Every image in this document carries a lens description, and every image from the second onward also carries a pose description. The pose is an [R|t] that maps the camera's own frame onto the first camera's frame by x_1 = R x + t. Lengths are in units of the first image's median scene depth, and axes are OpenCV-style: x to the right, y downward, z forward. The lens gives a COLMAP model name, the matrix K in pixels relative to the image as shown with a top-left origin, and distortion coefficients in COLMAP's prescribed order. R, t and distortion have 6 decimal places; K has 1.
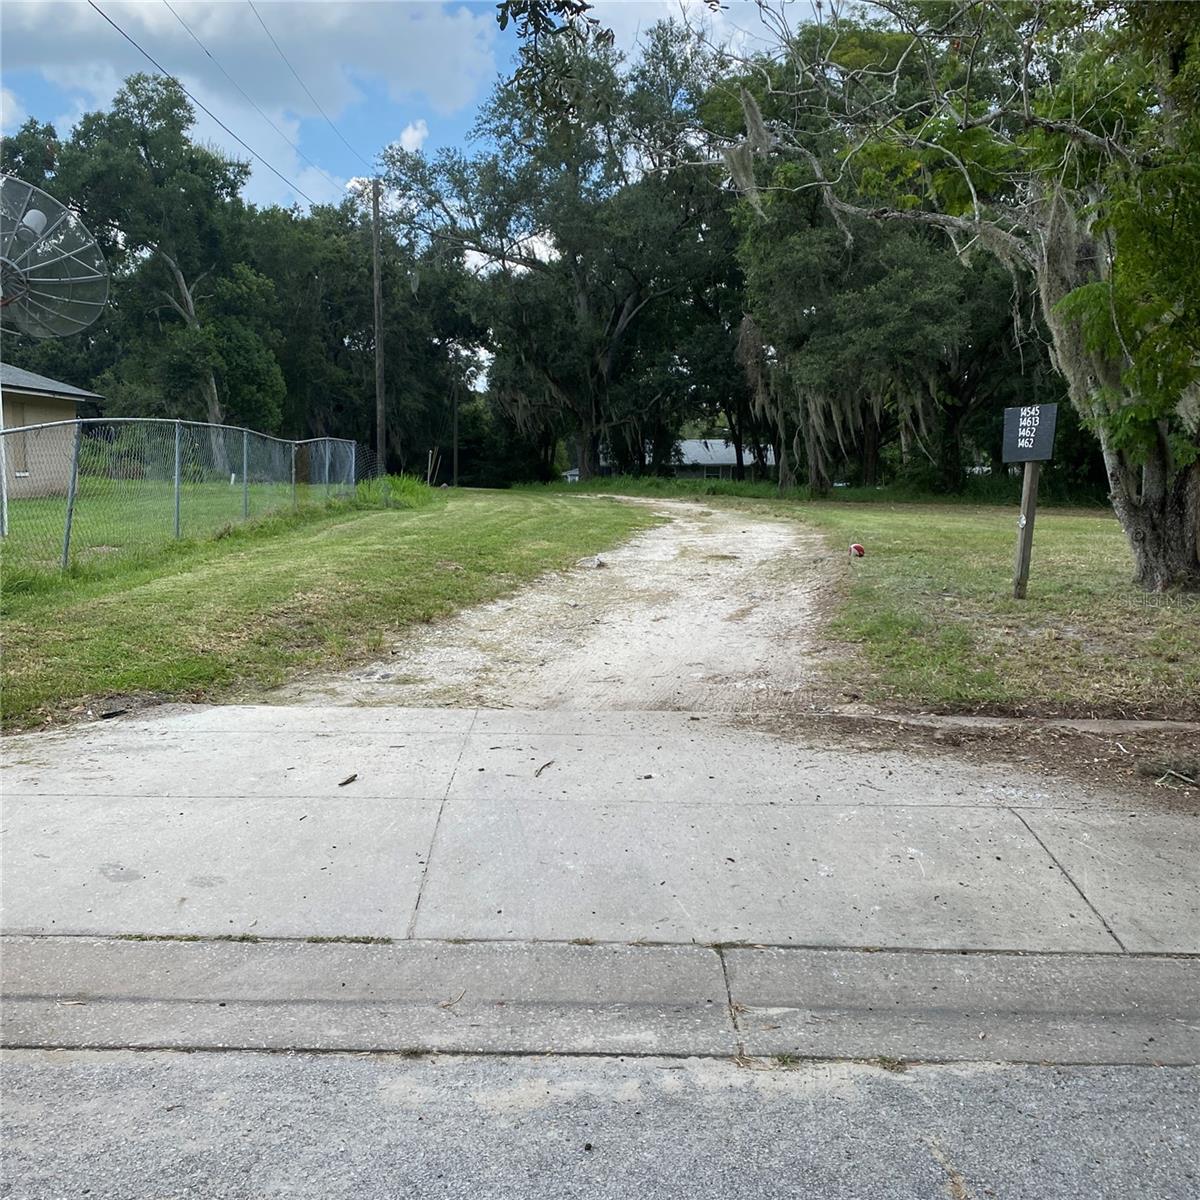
lens RADIAL K [[1240.4, 0, 587.6], [0, 1240.4, 583.5], [0, 0, 1]] dist [0.148214, -0.389502]
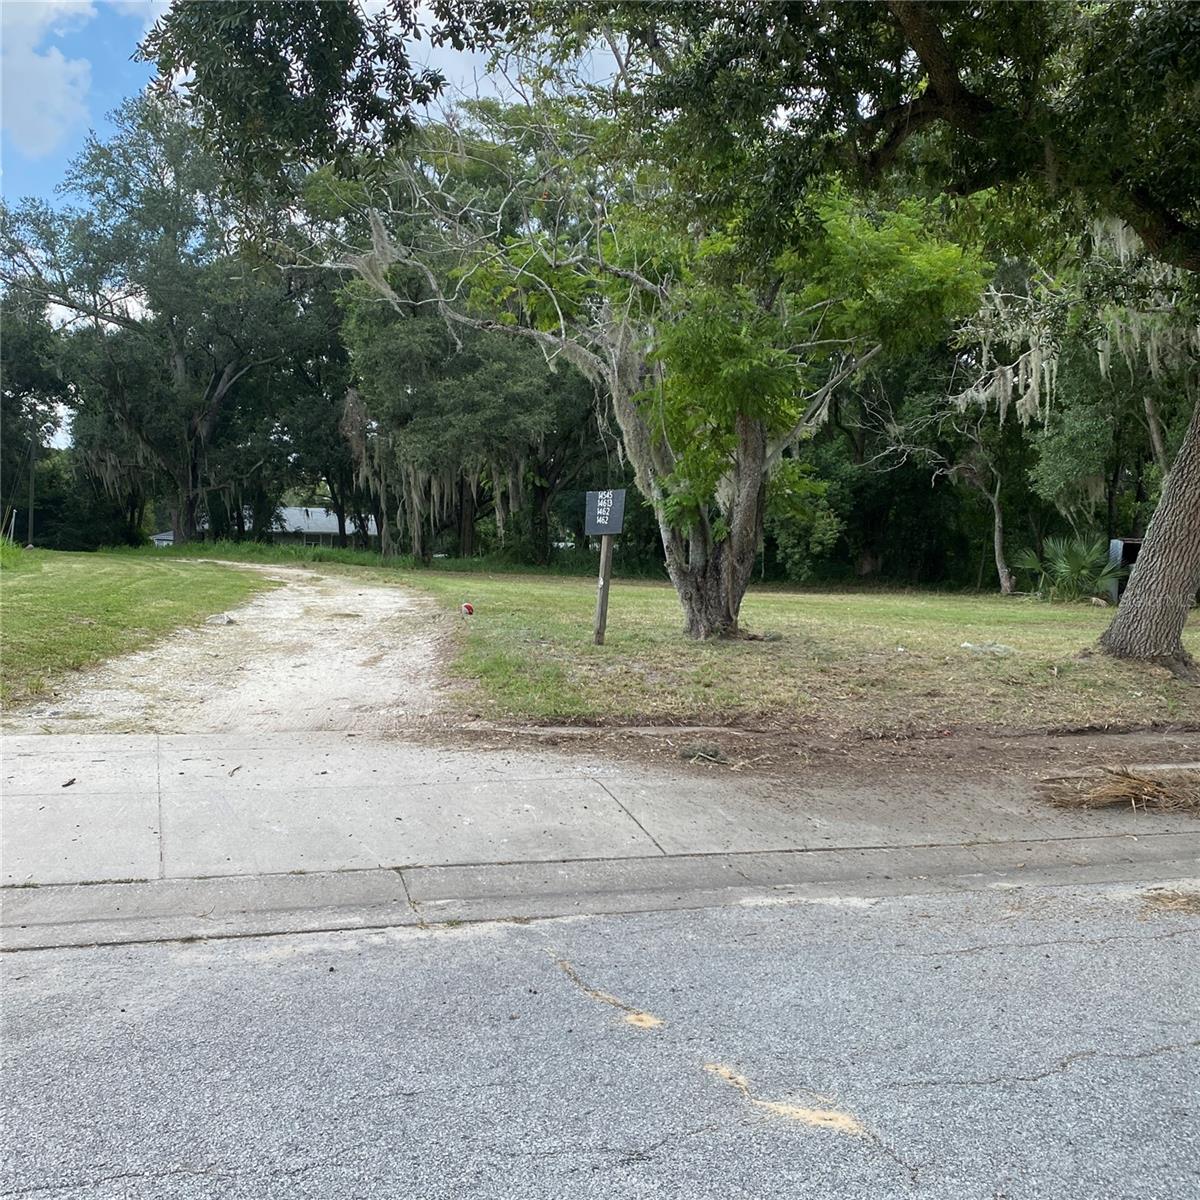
lens RADIAL K [[1233.5, 0, 626.0], [0, 1233.5, 598.2], [0, 0, 1]] dist [0.057633, -0.041943]
pose [[0.938483, 0.005957, 0.345273, -0.053801], [0.009514, 0.999026, -0.043096, 0.019377], [-0.345193, 0.043729, 0.937512, -0.158757]]
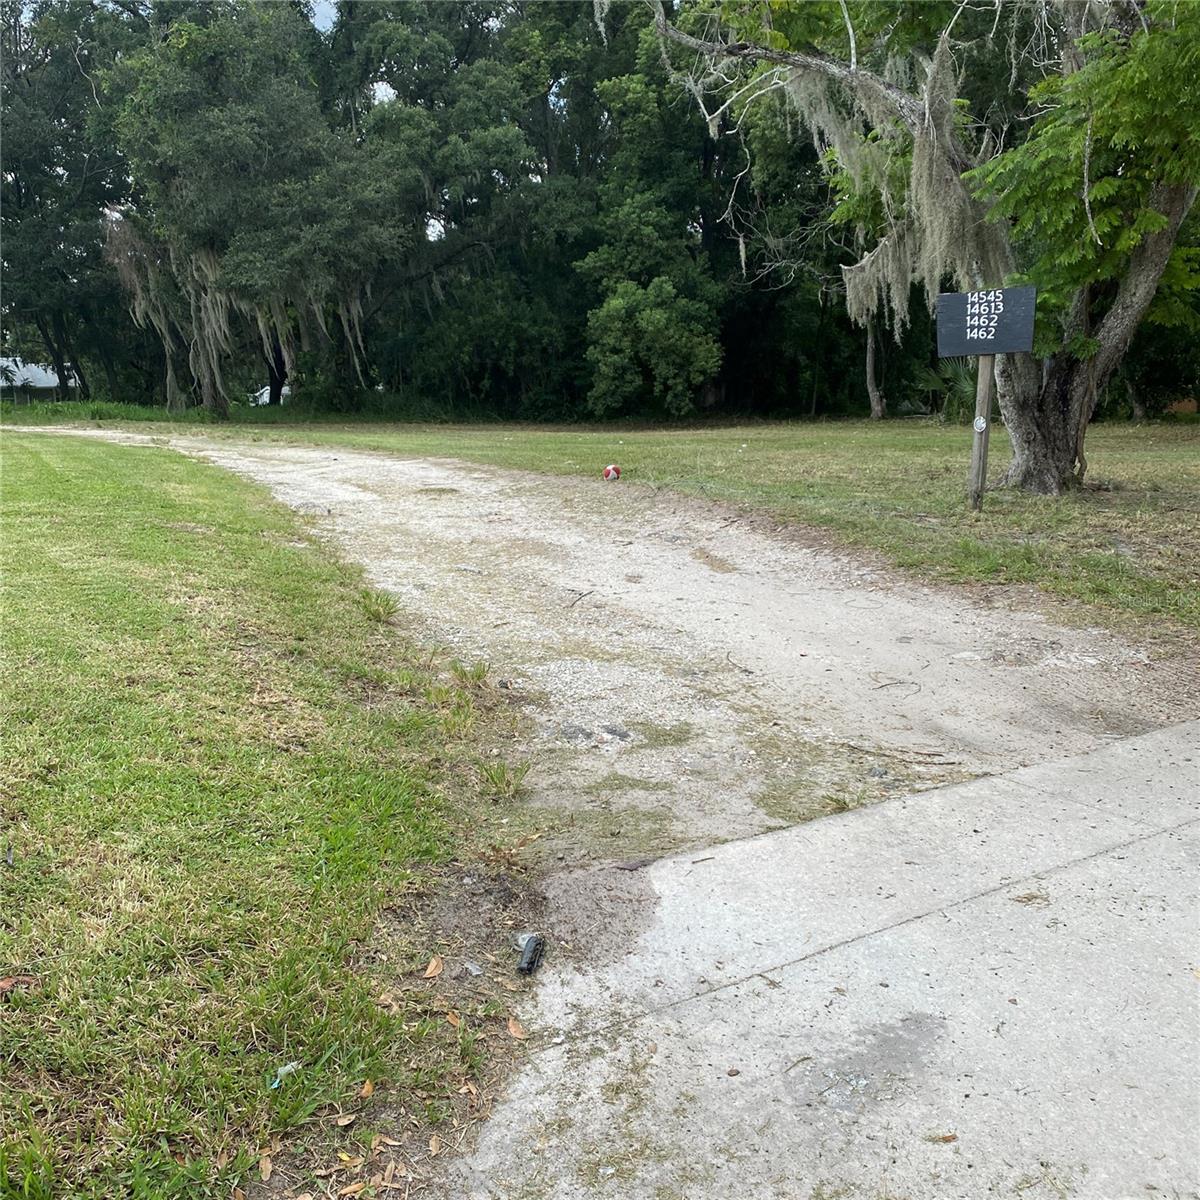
lens RADIAL K [[1240.4, 0, 587.6], [0, 1240.4, 583.5], [0, 0, 1]] dist [0.148214, -0.389502]
pose [[0.833125, -0.105054, 0.543016, -0.383137], [0.071595, 0.994019, 0.082461, -0.032775], [-0.548431, -0.029823, 0.835664, 0.438786]]
